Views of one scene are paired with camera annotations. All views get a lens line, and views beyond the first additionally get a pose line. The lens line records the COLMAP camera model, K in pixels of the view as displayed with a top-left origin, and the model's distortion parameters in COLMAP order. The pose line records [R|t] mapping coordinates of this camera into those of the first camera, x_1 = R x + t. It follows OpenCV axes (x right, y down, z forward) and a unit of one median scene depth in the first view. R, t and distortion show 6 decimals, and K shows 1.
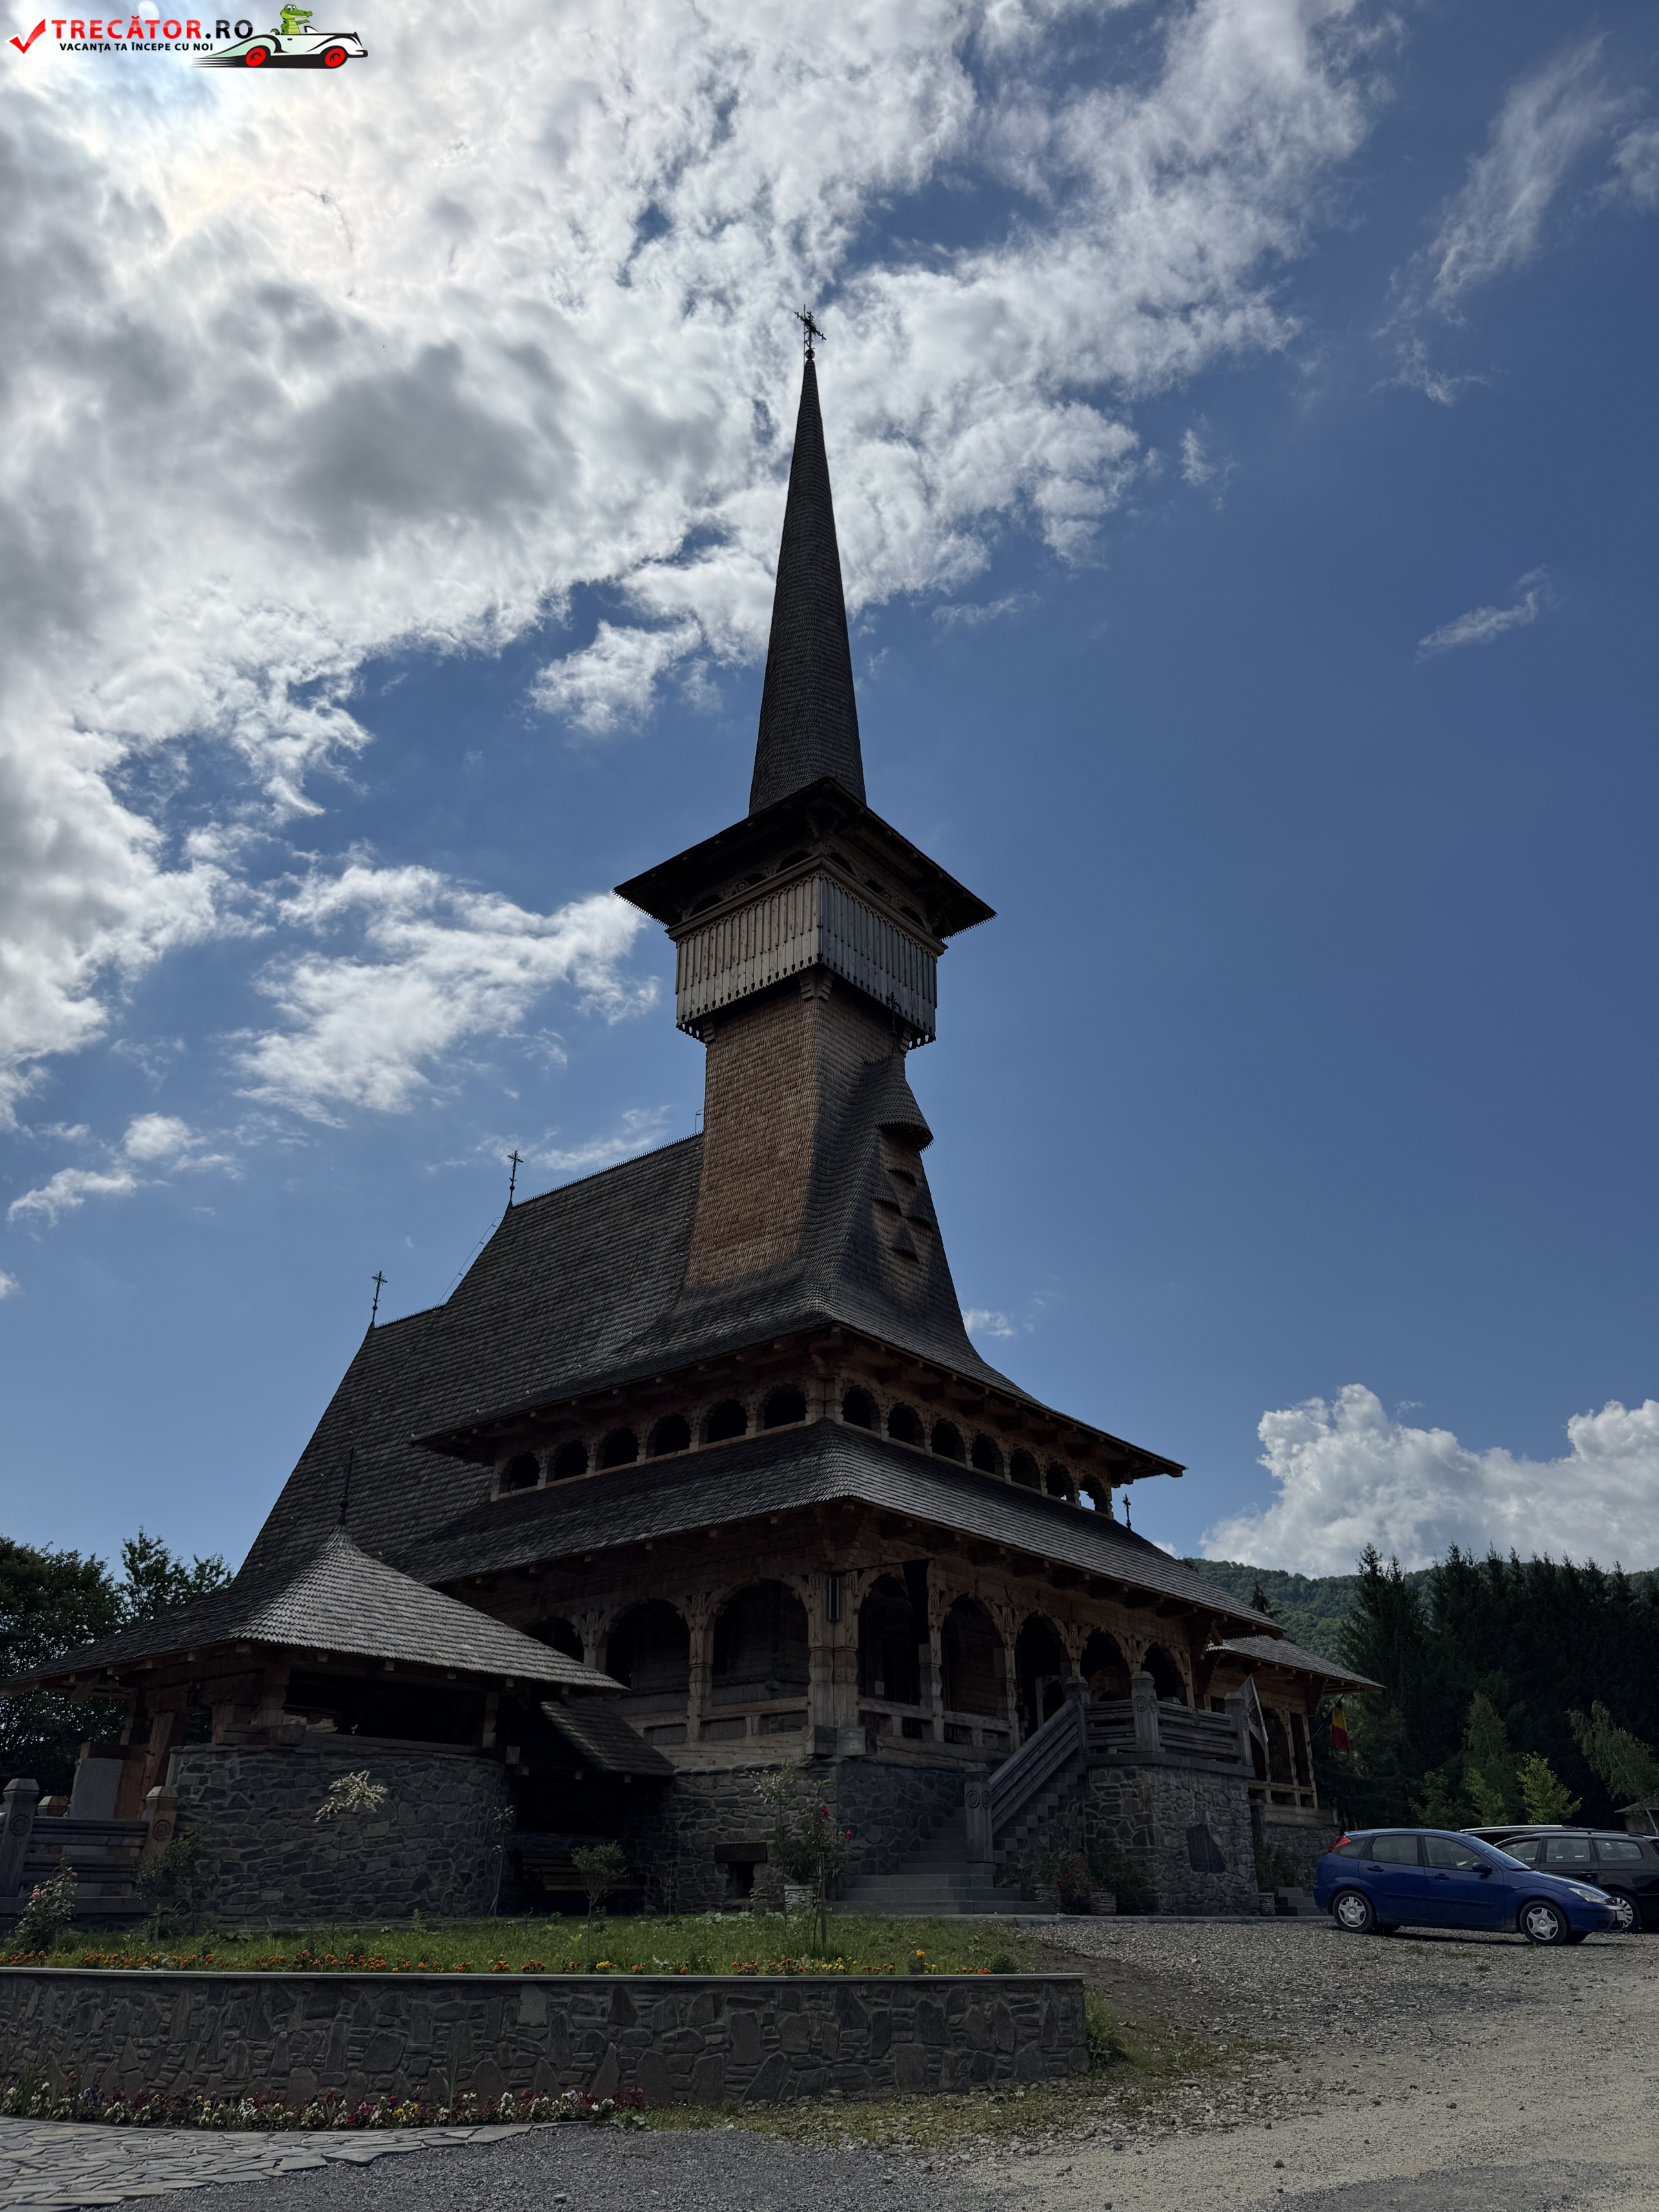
lens RADIAL K [[1539.9, 0, 829.5], [0, 1539.9, 1106.0], [0, 0, 1]] dist [0.058316, -0.056508]
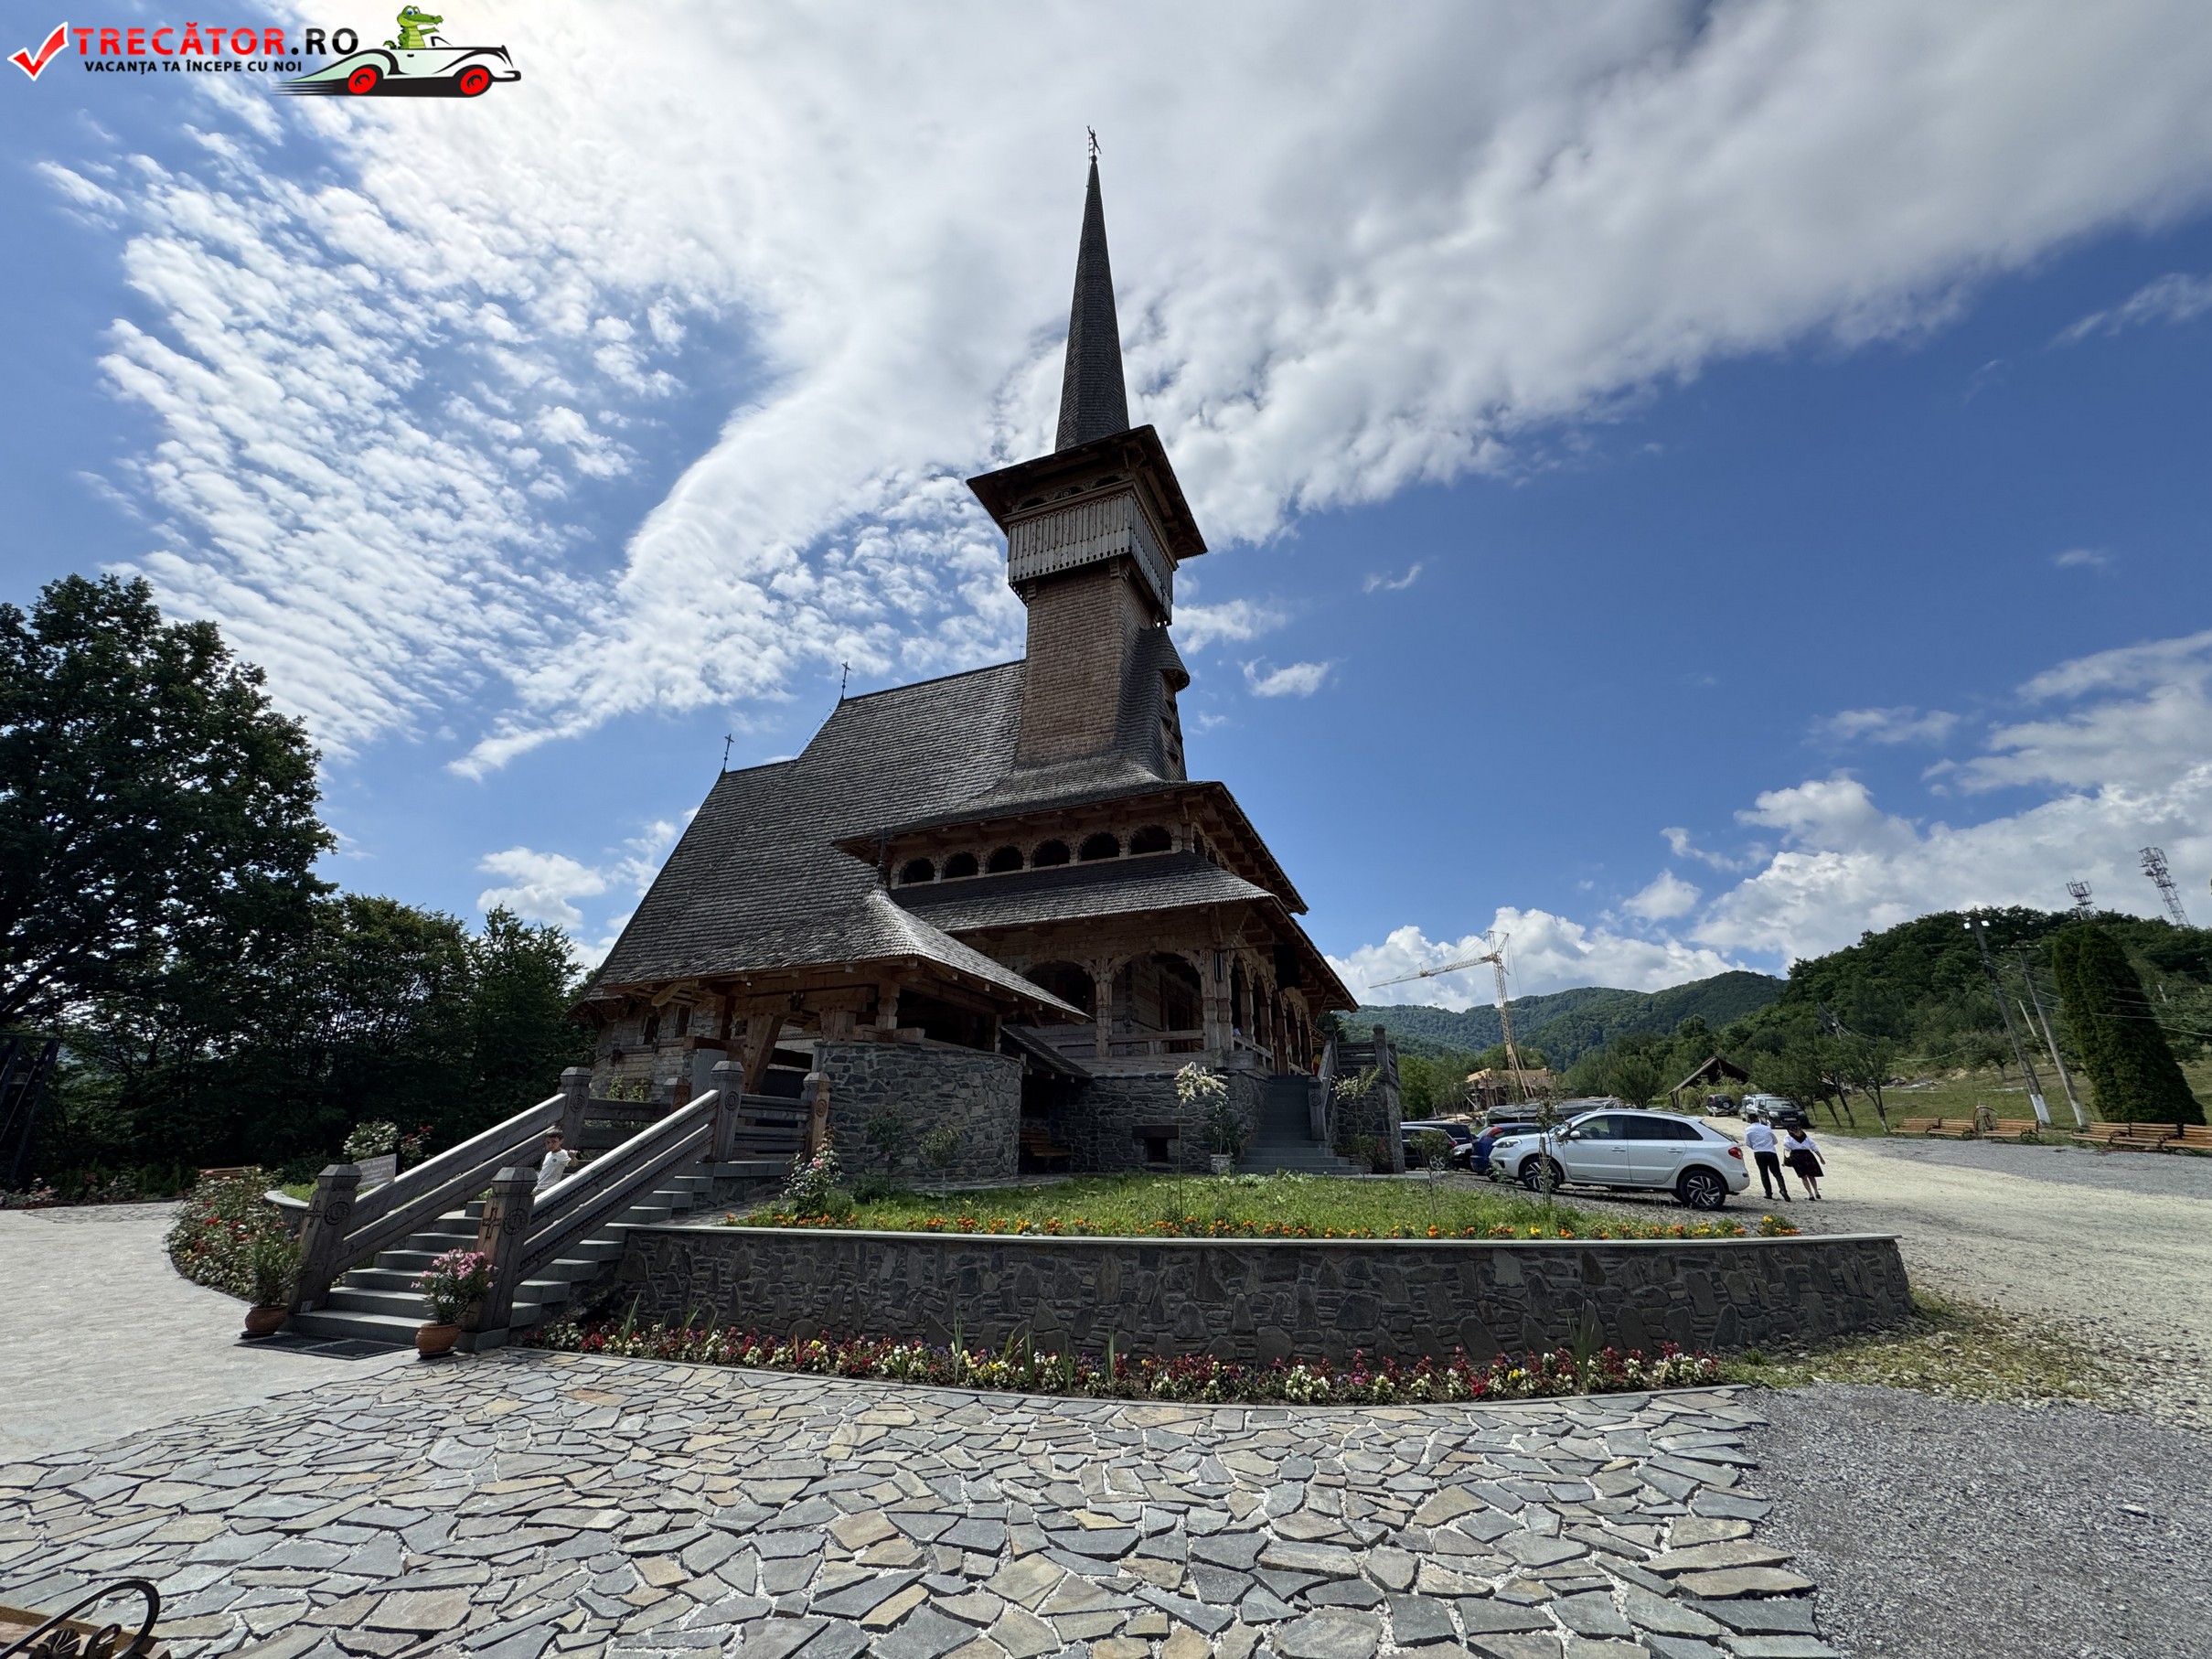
lens RADIAL K [[875.1, 0, 1106.0], [0, 875.1, 829.5], [0, 0, 1]] dist [0.000394, -0.000234]
pose [[0.954190, 0.109013, 0.278634, -0.321384], [-0.141082, 0.985165, 0.097700, 0.121201], [-0.263850, -0.132534, 0.955415, 0.254227]]
